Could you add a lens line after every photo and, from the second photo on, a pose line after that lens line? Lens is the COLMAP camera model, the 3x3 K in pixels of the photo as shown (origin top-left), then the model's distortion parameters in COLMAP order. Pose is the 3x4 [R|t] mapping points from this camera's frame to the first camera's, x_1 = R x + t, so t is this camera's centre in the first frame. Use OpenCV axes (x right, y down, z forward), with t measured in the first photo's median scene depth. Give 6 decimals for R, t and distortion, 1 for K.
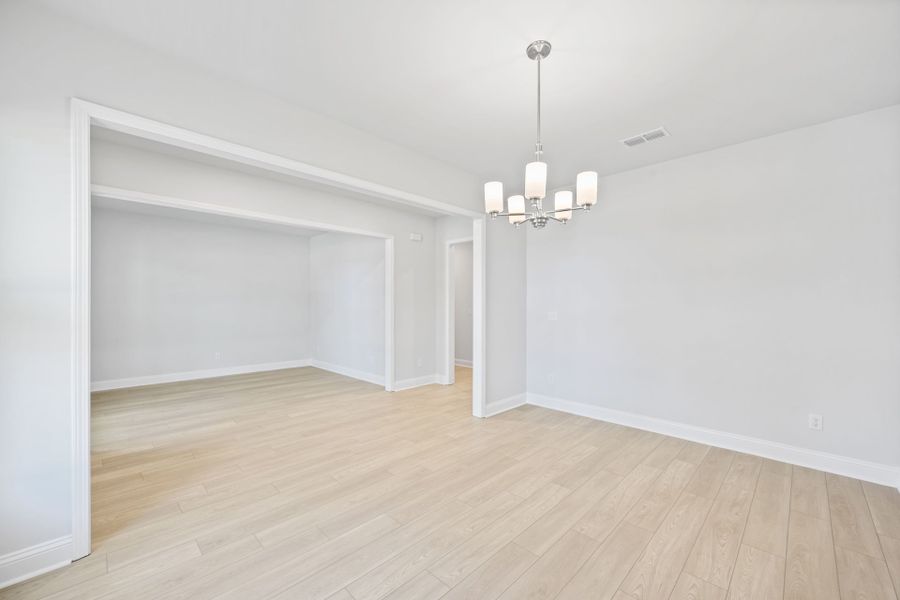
lens RADIAL K [[357.4, 0, 452.4], [0, 357.4, 305.5], [0, 0, 1]] dist [-0.000279, -0.000059]
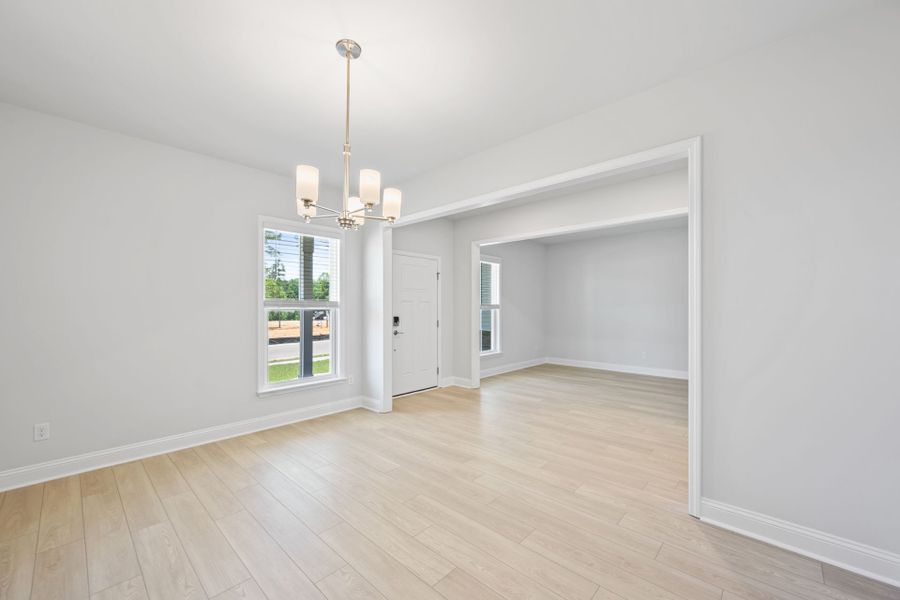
lens RADIAL K [[357.4, 0, 452.4], [0, 357.4, 305.5], [0, 0, 1]] dist [-0.000279, -0.000059]
pose [[0.032729, -0.005919, -0.999447, 0.844608], [-0.000743, 0.999982, -0.005947, 0.000168], [0.999464, 0.000937, 0.032724, 0.852943]]
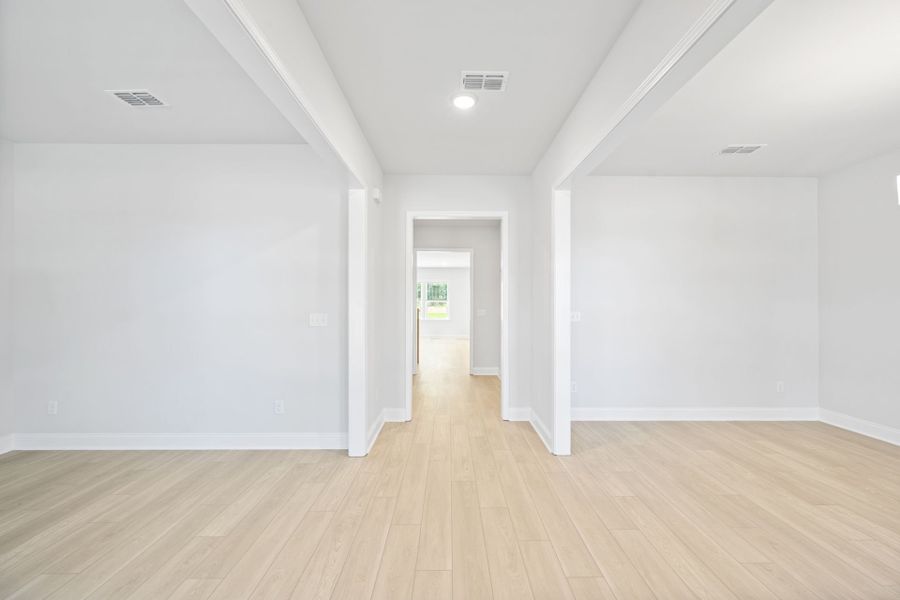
lens RADIAL K [[354.3, 0, 453.9], [0, 354.3, 299.0], [0, 0, 1]] dist [-0.003083, -0.000265]
pose [[0.709329, 0.009420, 0.704814, -0.851218], [0.003199, 0.999857, -0.016582, -0.001882], [-0.704870, 0.014017, 0.709198, 0.881137]]
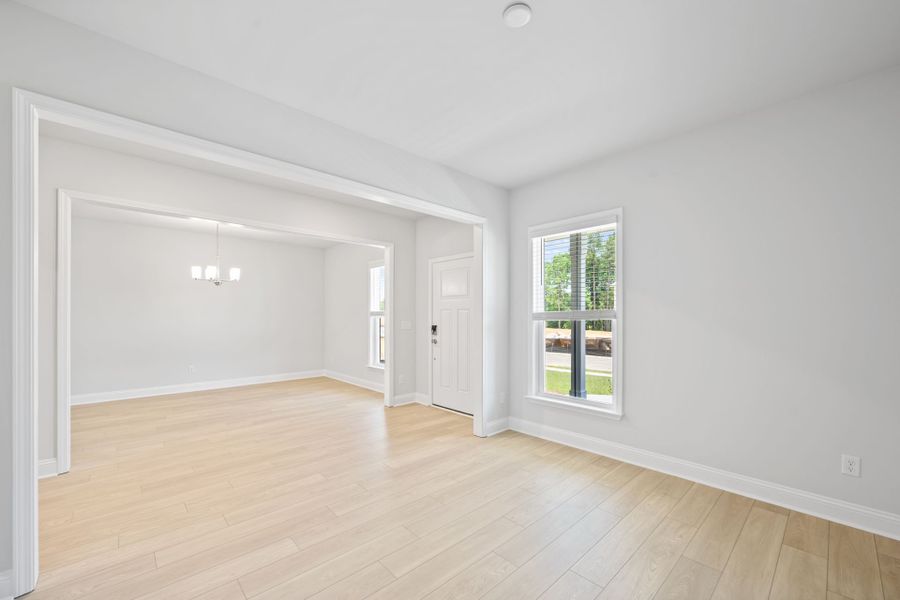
lens RADIAL K [[359.3, 0, 452.7], [0, 359.3, 314.5], [0, 0, 1]] dist [-0.000736, -0.000051]
pose [[-0.999372, -0.001533, 0.035411, -1.030827], [-0.001505, 0.999999, 0.000821, -0.010590], [-0.035412, 0.000767, -0.999373, 2.366736]]
